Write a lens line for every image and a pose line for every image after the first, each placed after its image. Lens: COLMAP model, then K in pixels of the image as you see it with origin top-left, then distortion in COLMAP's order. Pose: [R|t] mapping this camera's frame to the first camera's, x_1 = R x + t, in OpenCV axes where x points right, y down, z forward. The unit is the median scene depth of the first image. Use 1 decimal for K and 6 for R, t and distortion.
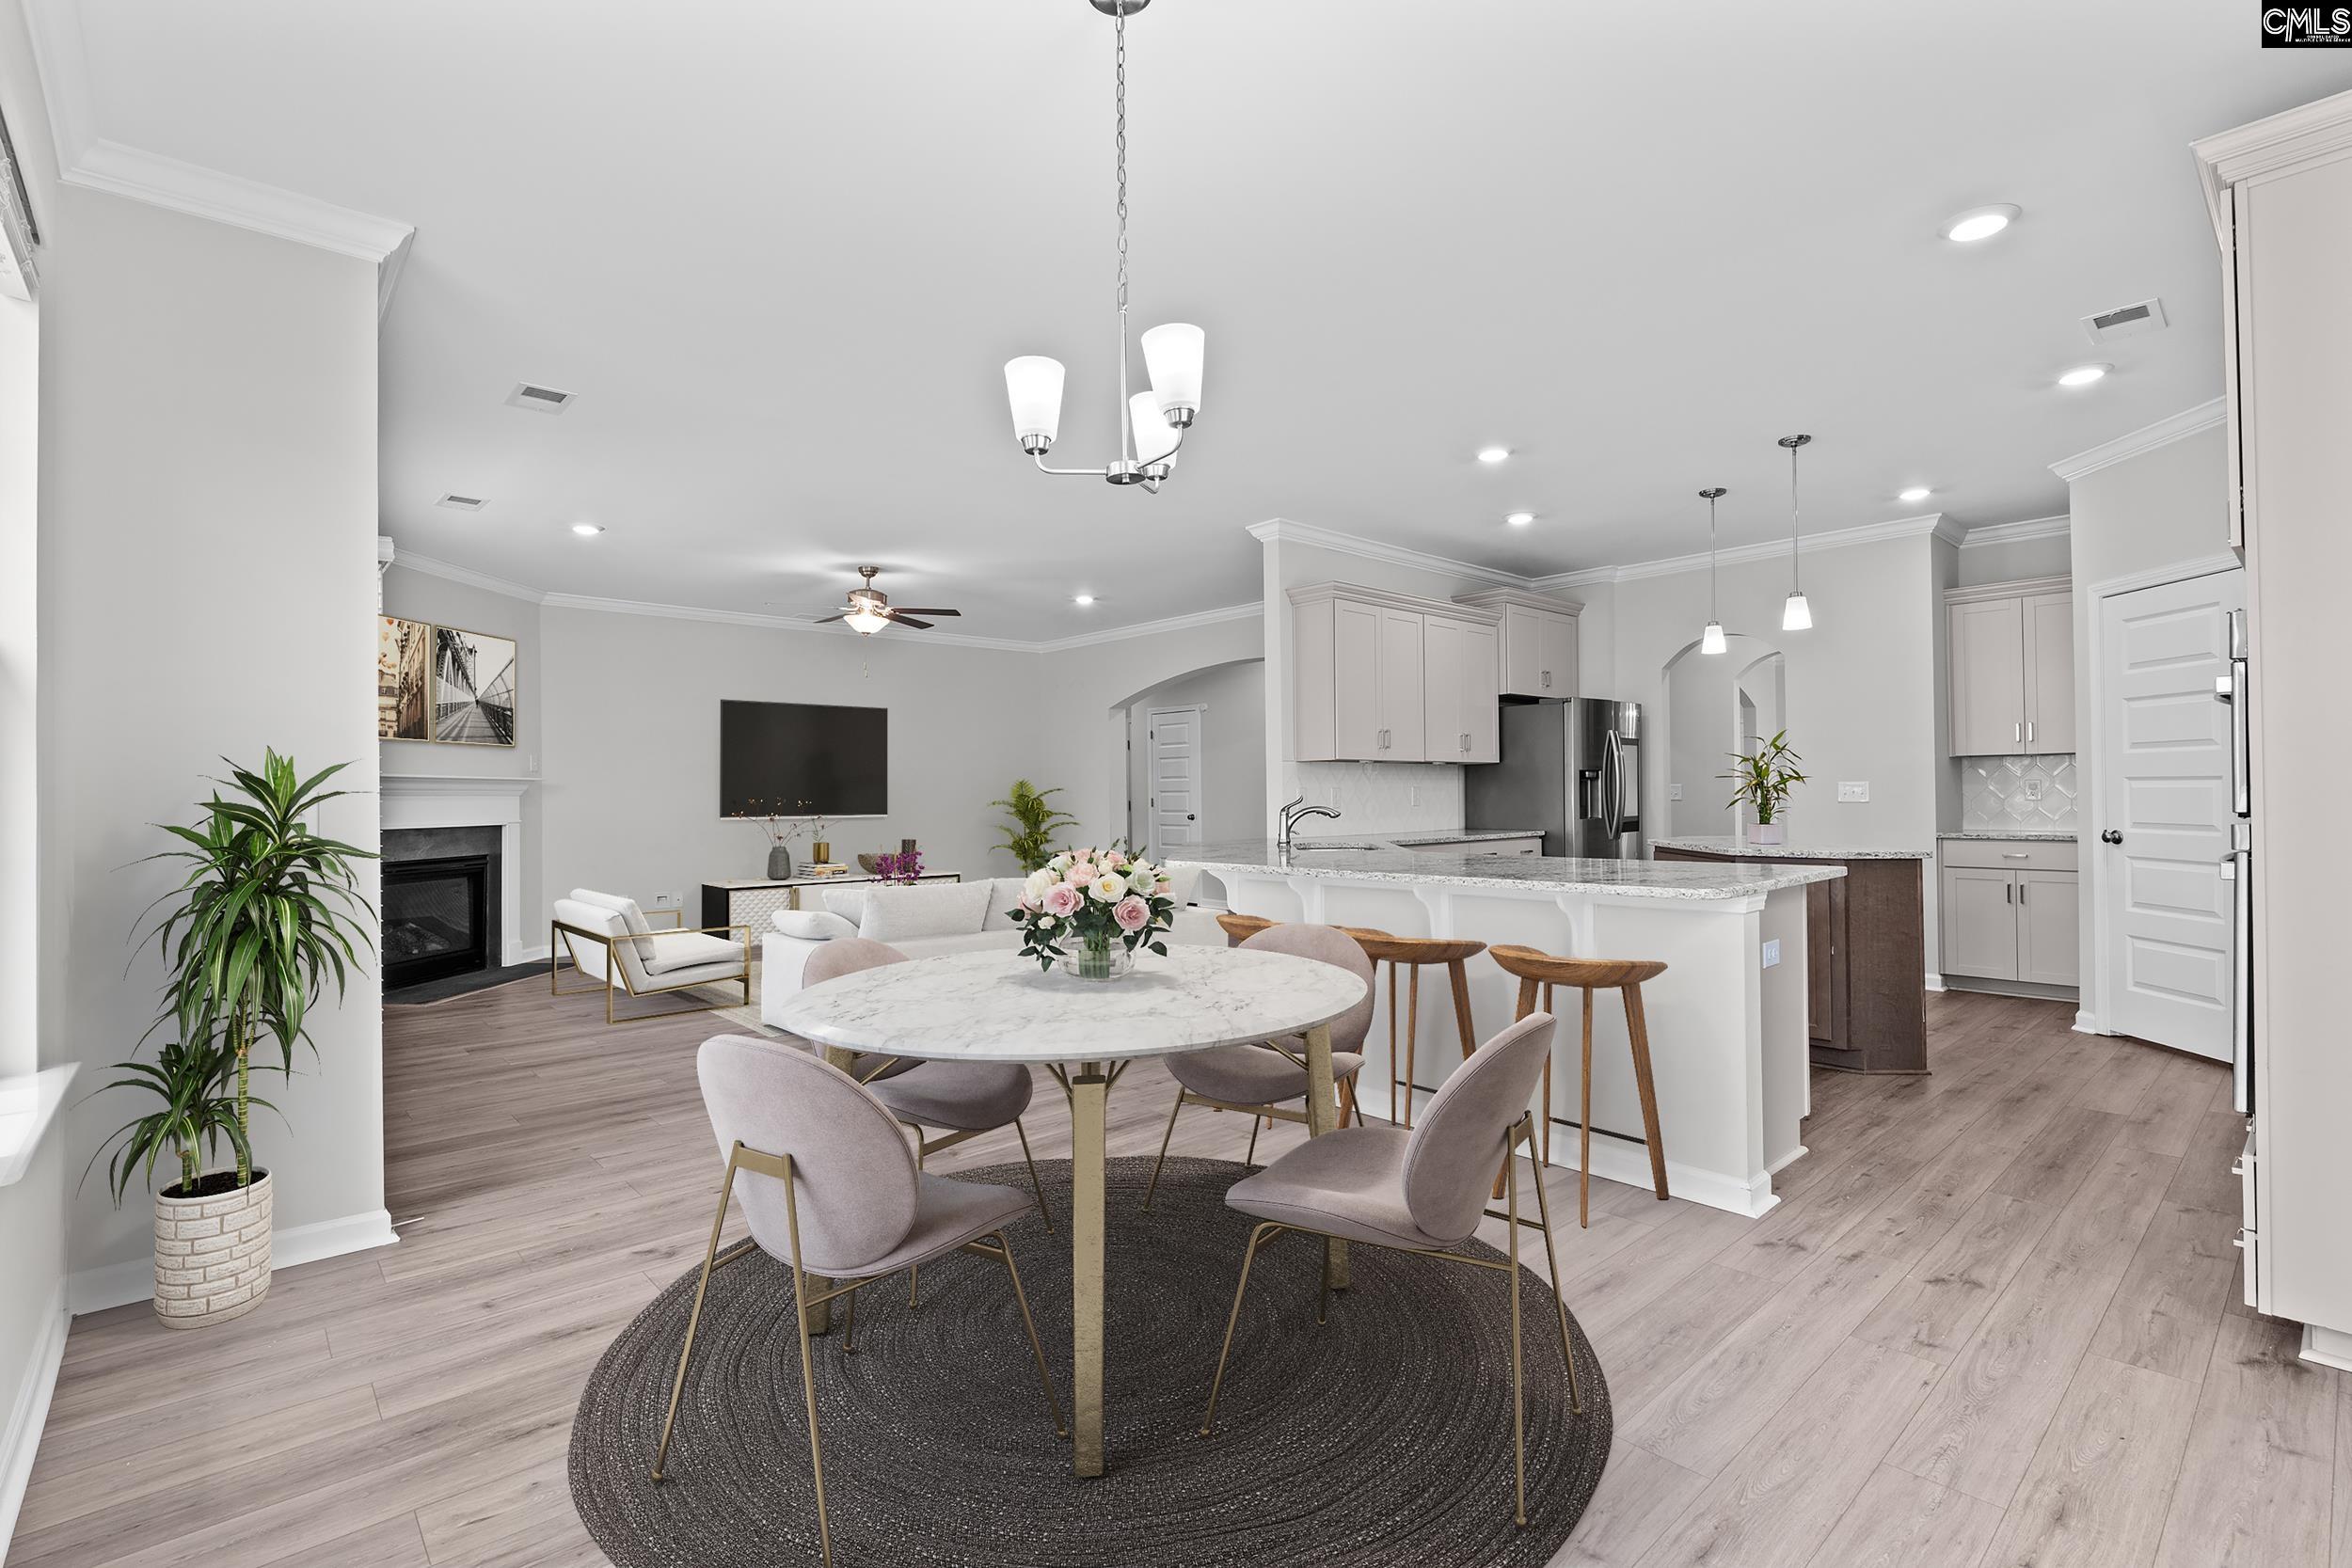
lens RADIAL K [[1083.3, 0, 1178.6], [0, 1083.3, 776.4], [0, 0, 1]] dist [-0.001033, -0.003241]
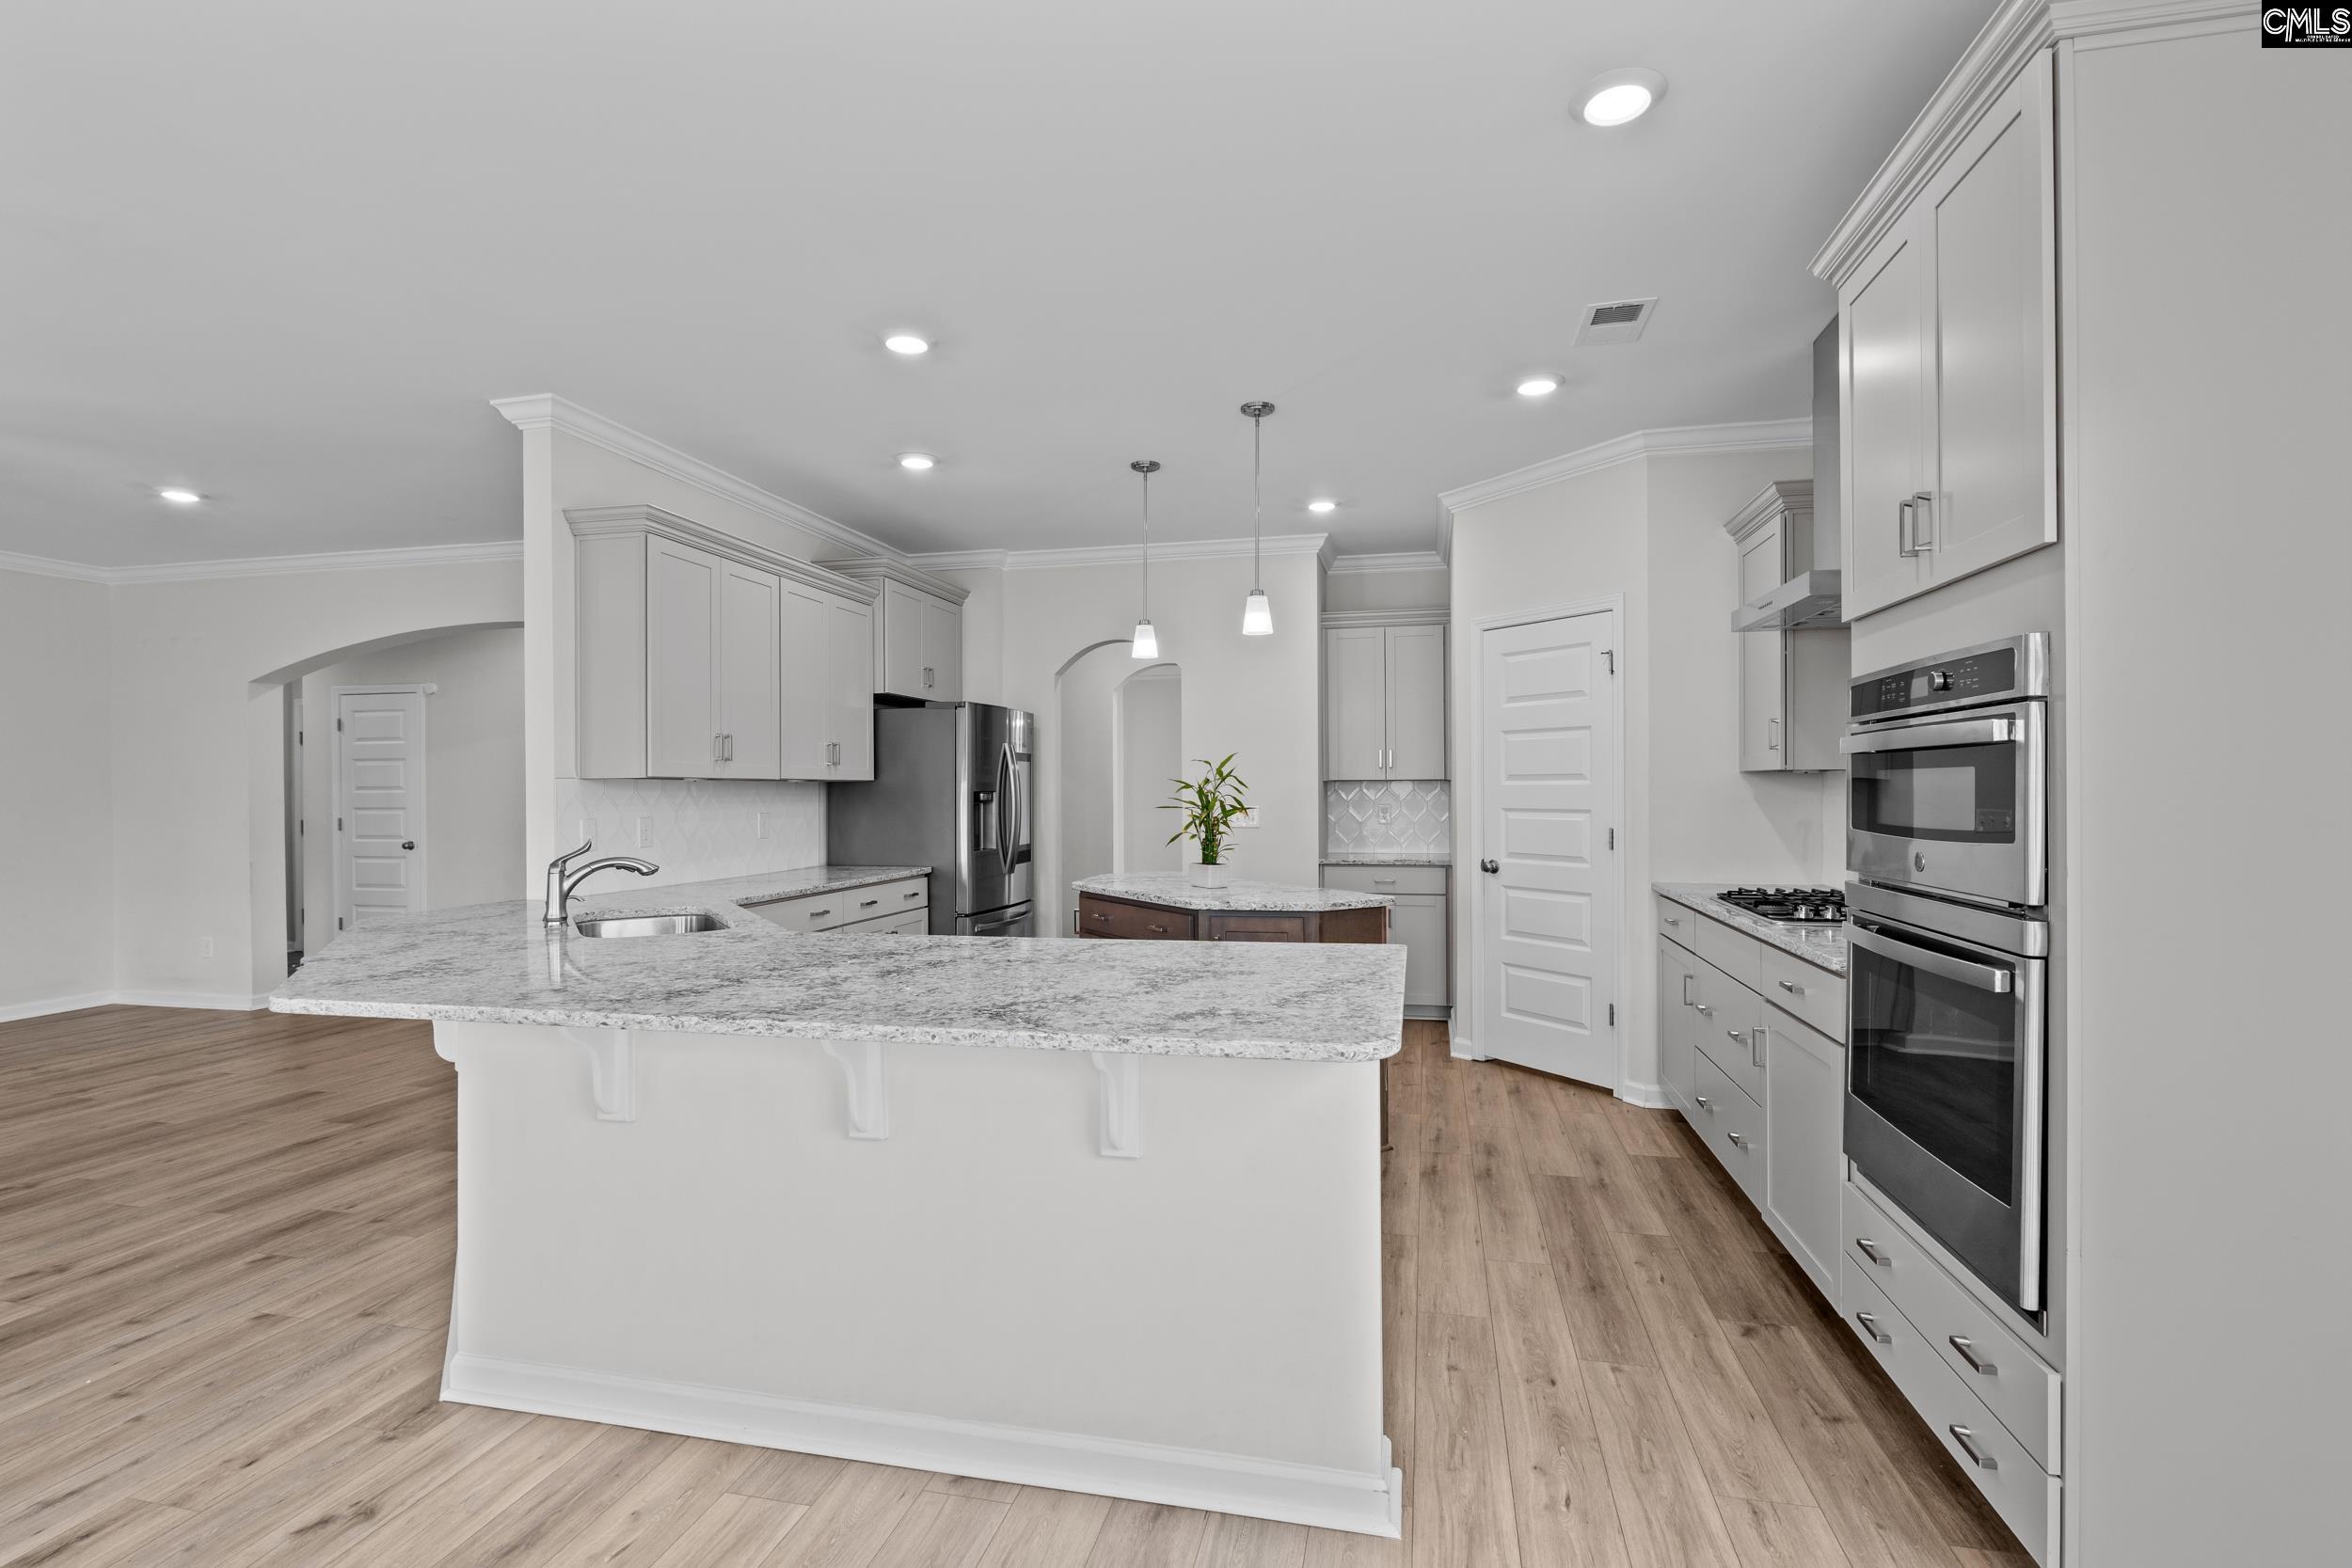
lens RADIAL K [[1083.3, 0, 1178.5], [0, 1083.3, 790.7], [0, 0, 1]] dist [-0.001033, -0.003241]
pose [[0.816804, 0.004450, 0.576898, 0.028689], [-0.011243, 0.999903, 0.008206, -0.016400], [-0.576805, -0.013188, 0.816775, 0.271228]]
